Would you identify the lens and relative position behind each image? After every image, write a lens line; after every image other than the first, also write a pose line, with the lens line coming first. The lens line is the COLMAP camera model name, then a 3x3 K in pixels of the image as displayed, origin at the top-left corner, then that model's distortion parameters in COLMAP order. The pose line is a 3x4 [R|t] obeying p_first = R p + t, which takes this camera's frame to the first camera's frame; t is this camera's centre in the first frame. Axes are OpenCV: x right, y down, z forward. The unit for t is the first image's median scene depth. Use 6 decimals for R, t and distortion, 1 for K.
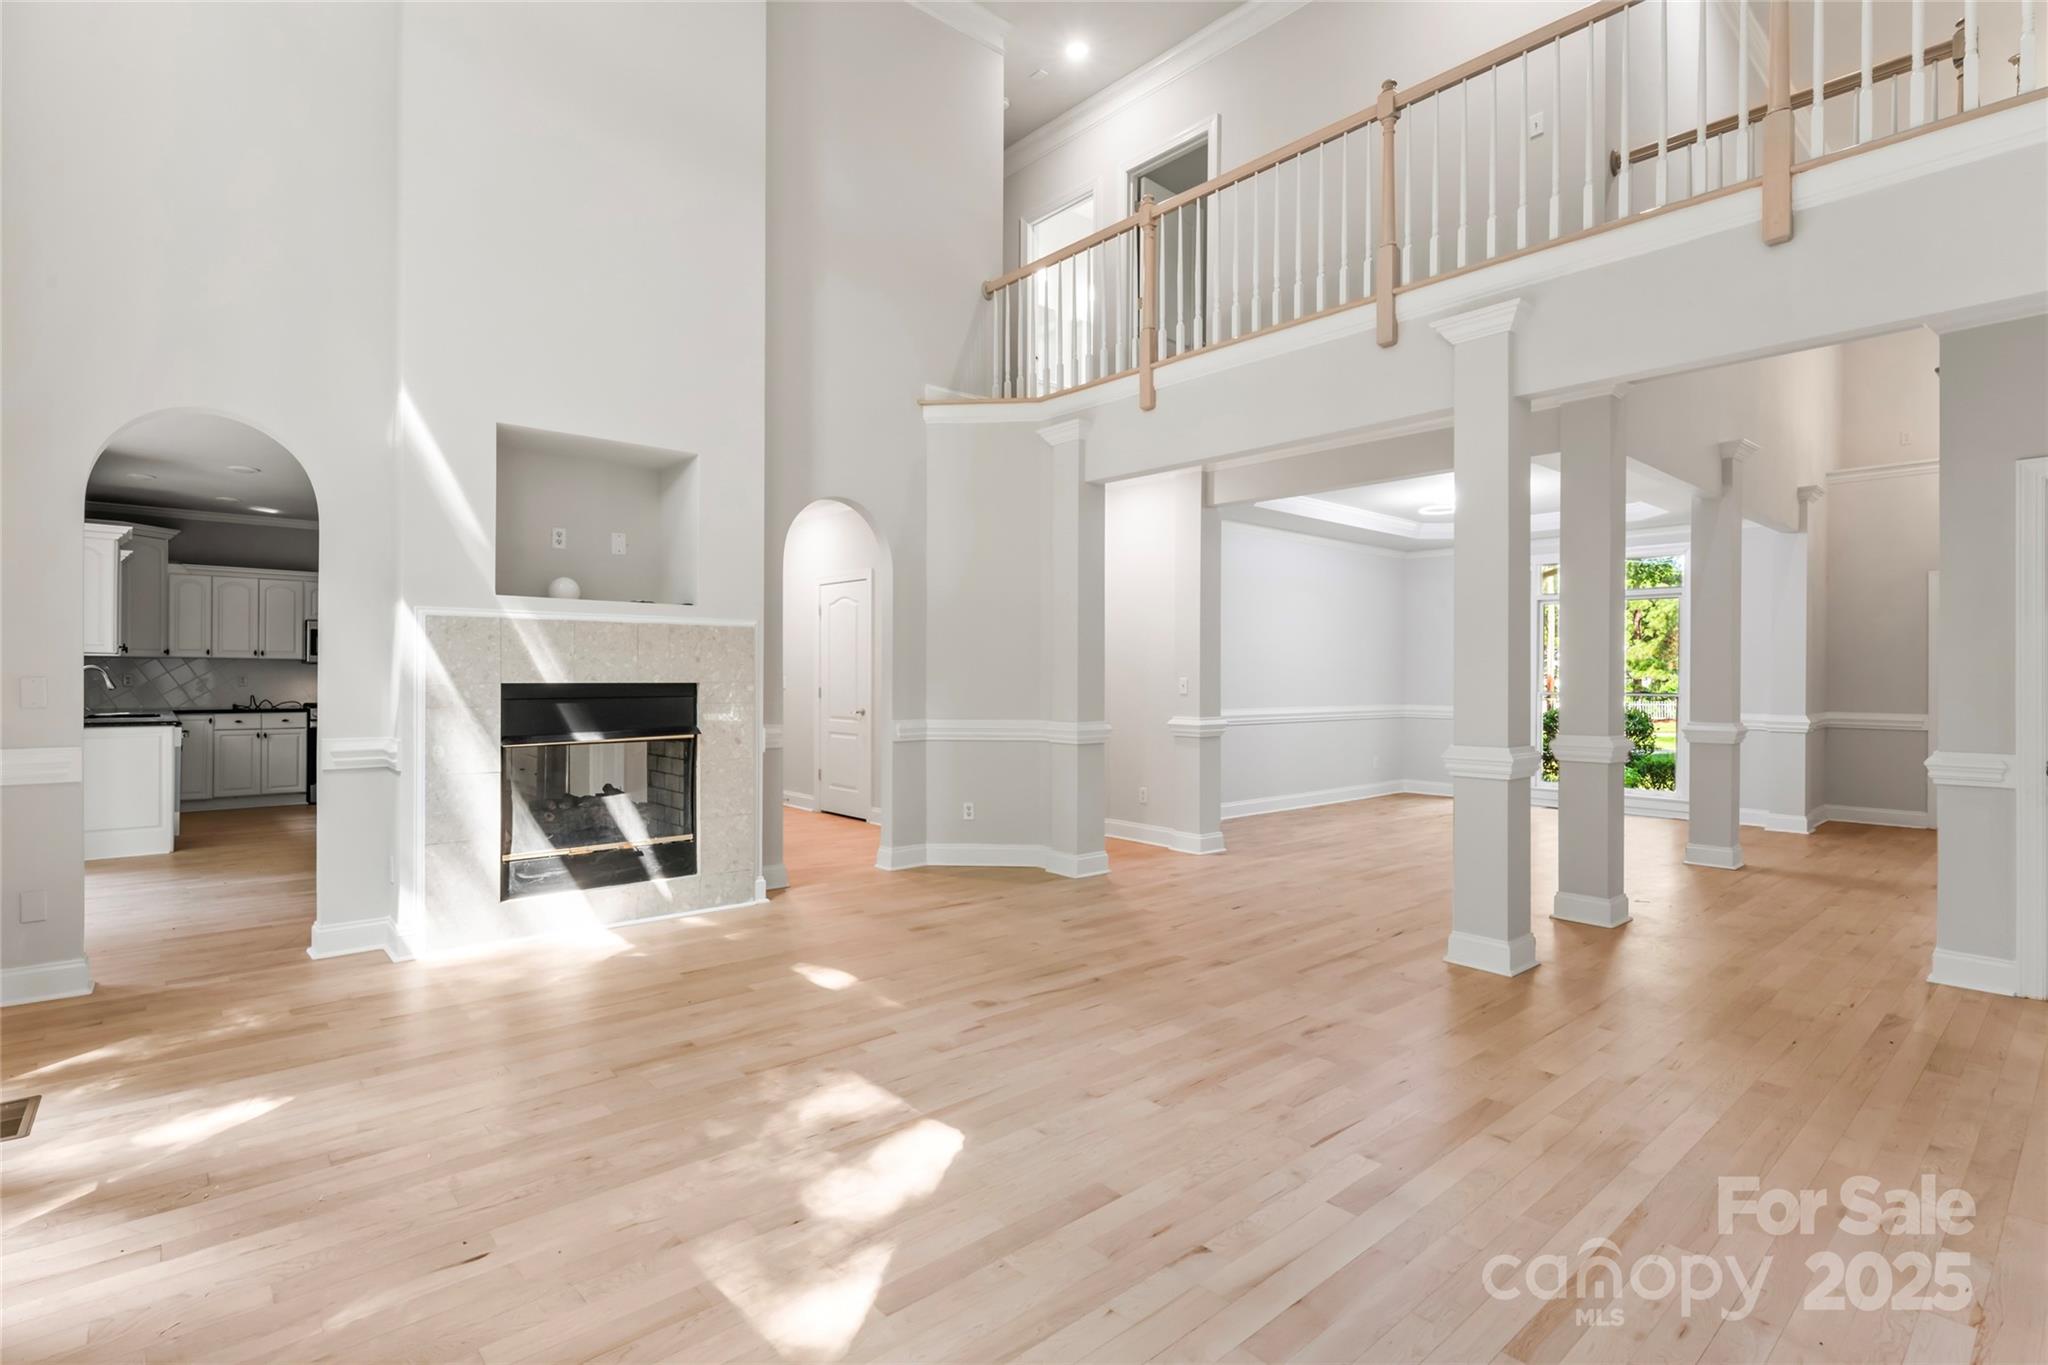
lens RADIAL K [[981.5, 0, 1016.7], [0, 981.5, 681.7], [0, 0, 1]] dist [-0.006408, 0.000931]
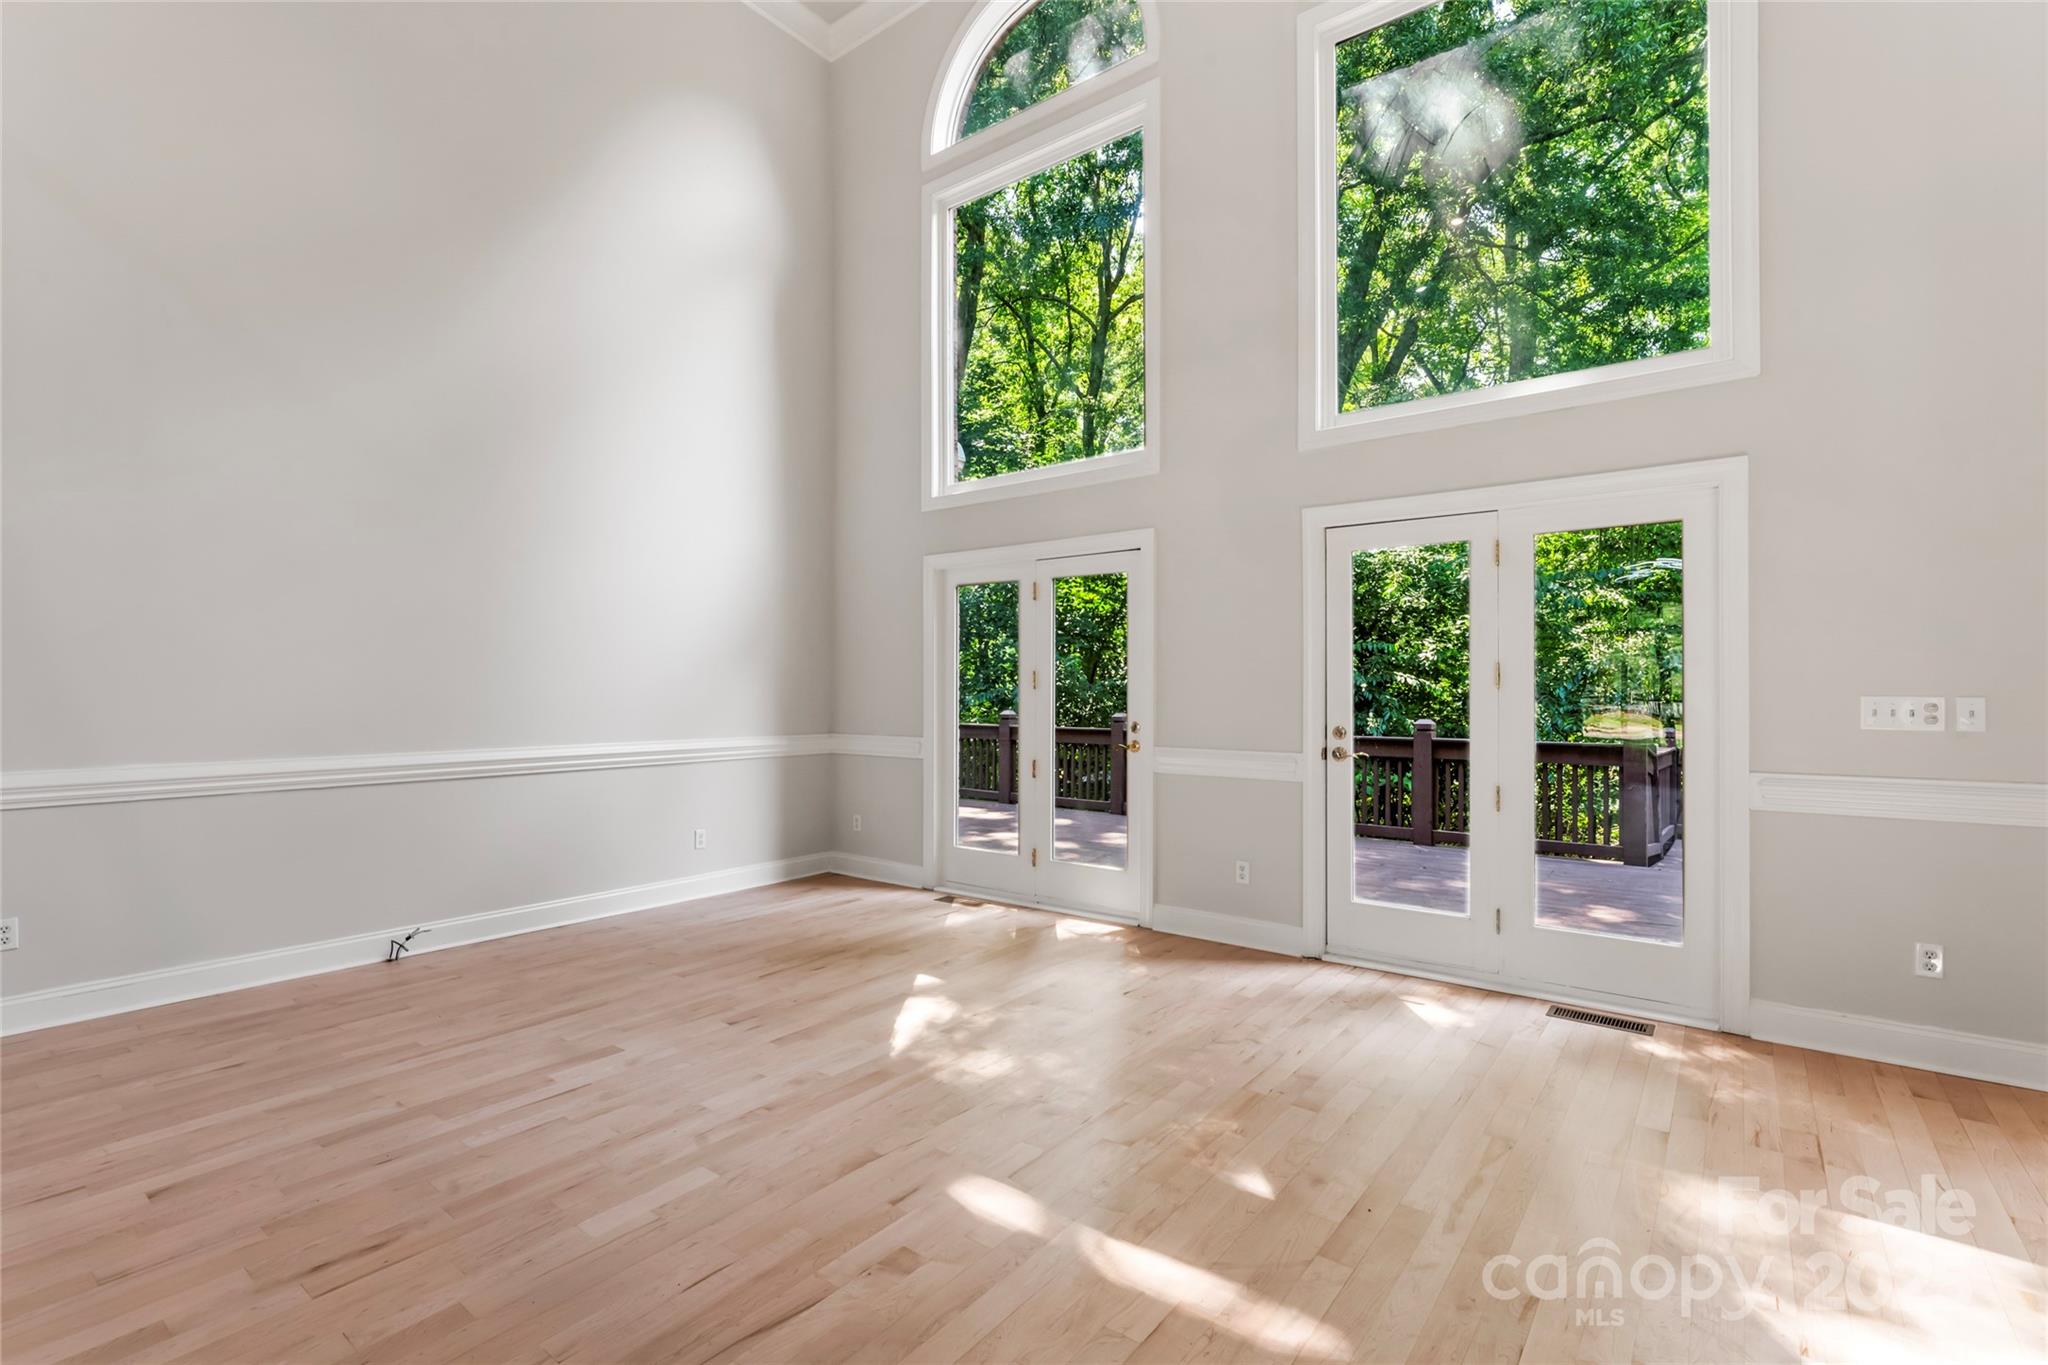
lens RADIAL K [[932.9, 0, 1023.0], [0, 932.9, 678.9], [0, 0, 1]] dist [0.001054, -0.000124]
pose [[-0.980986, -0.005398, -0.194005, 0.003548], [-0.005036, 0.999985, -0.002357, -0.010967], [0.194015, -0.001335, -0.980998, 1.214993]]
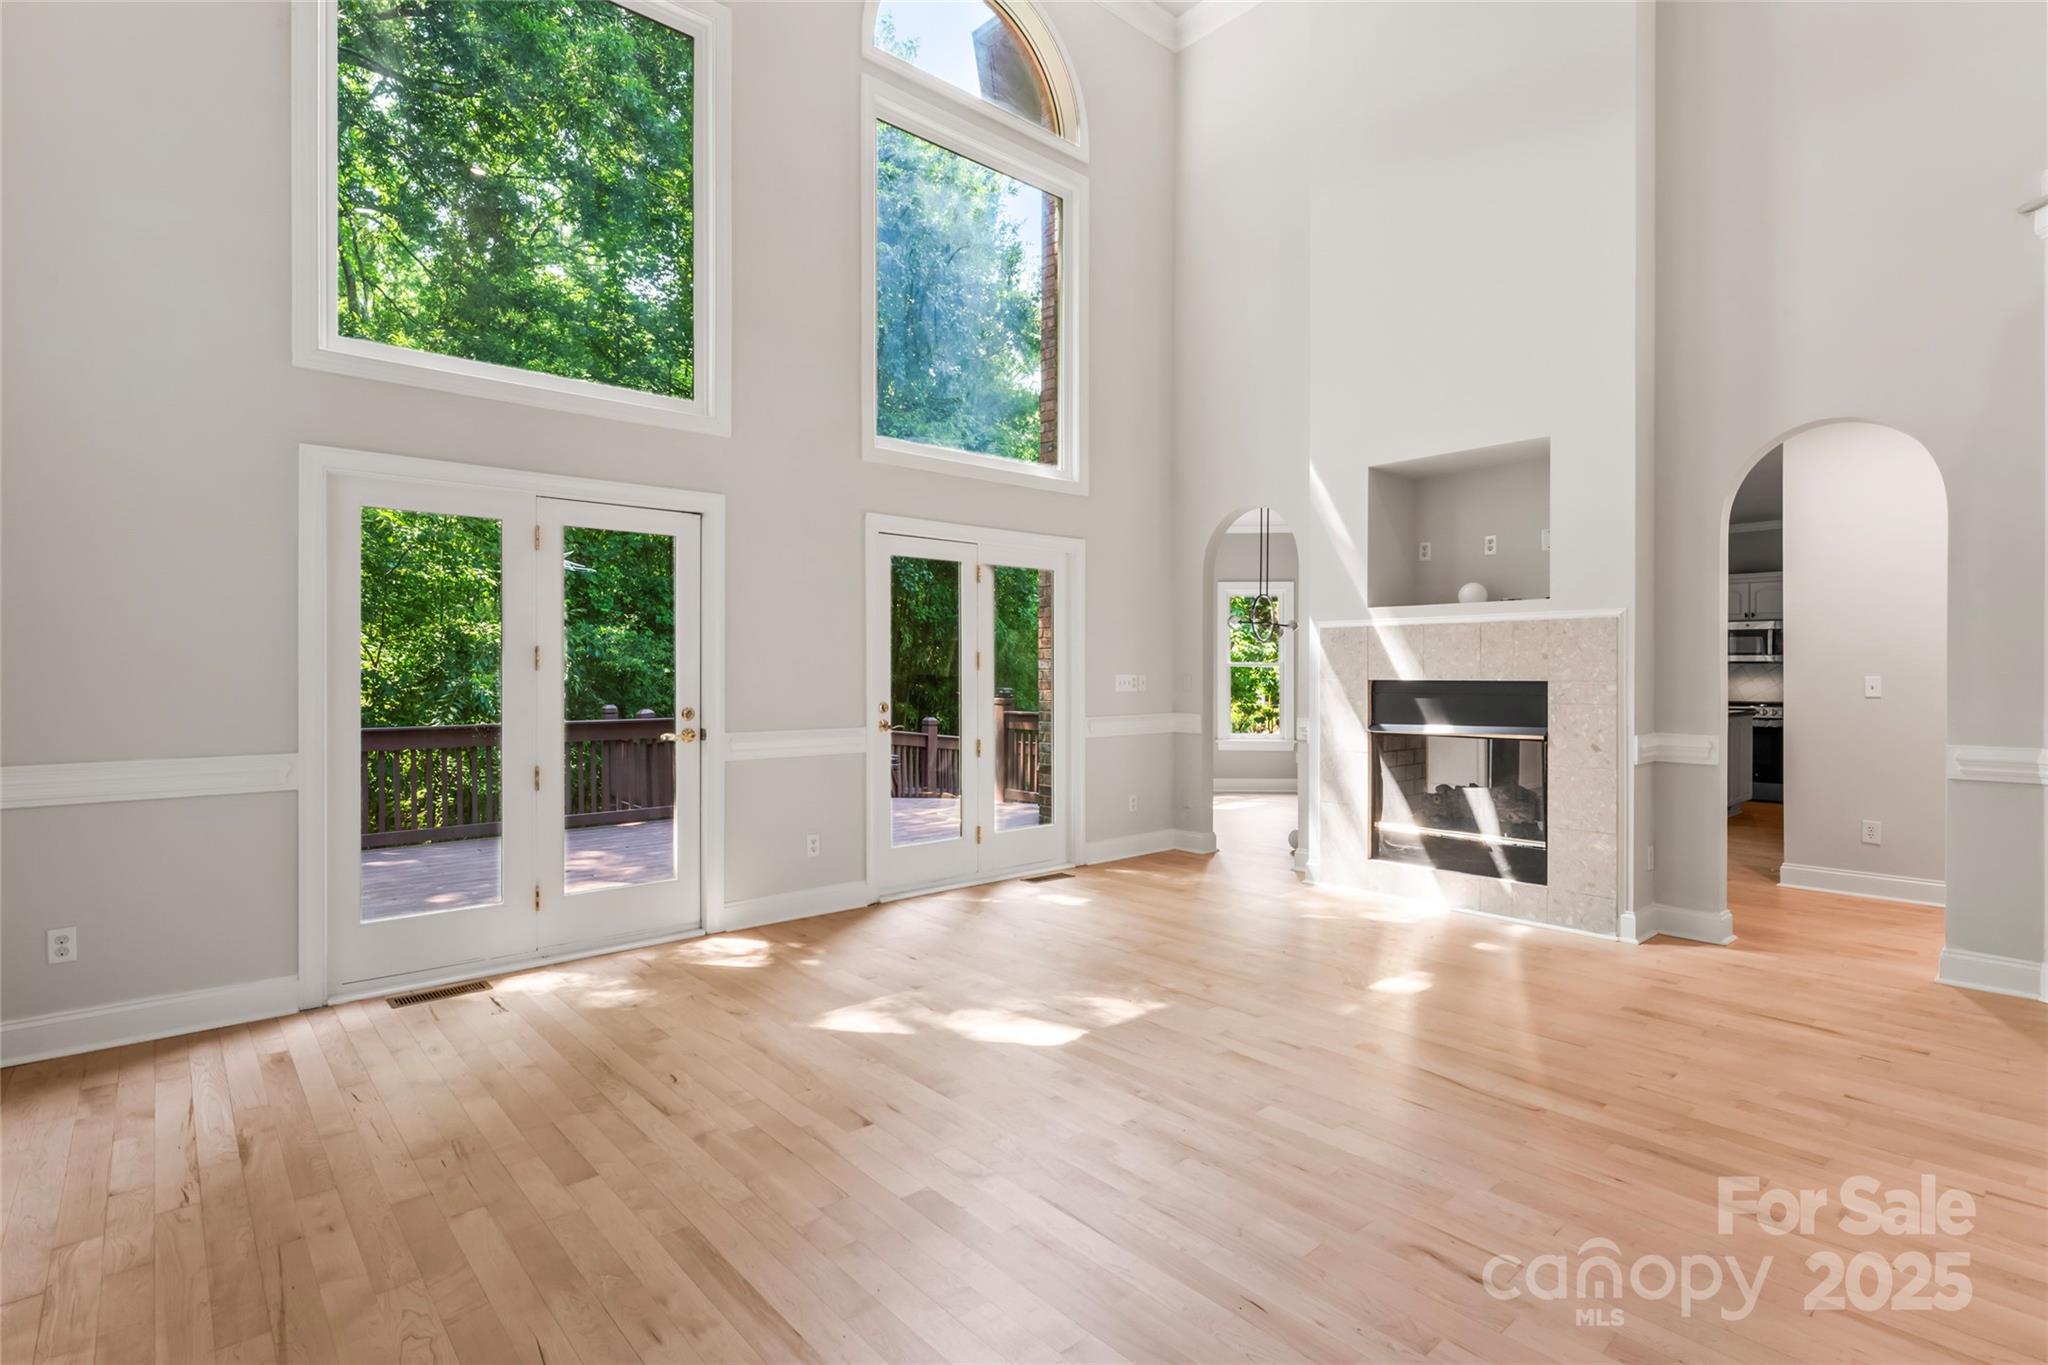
lens RADIAL K [[981.5, 0, 1024.9], [0, 981.5, 681.1], [0, 0, 1]] dist [-0.006408, 0.000931]
pose [[0.005131, 0.006058, -0.999968, 0.653218], [-0.007613, 0.999953, 0.006019, -0.001004], [0.999958, 0.007582, 0.005177, 0.535662]]
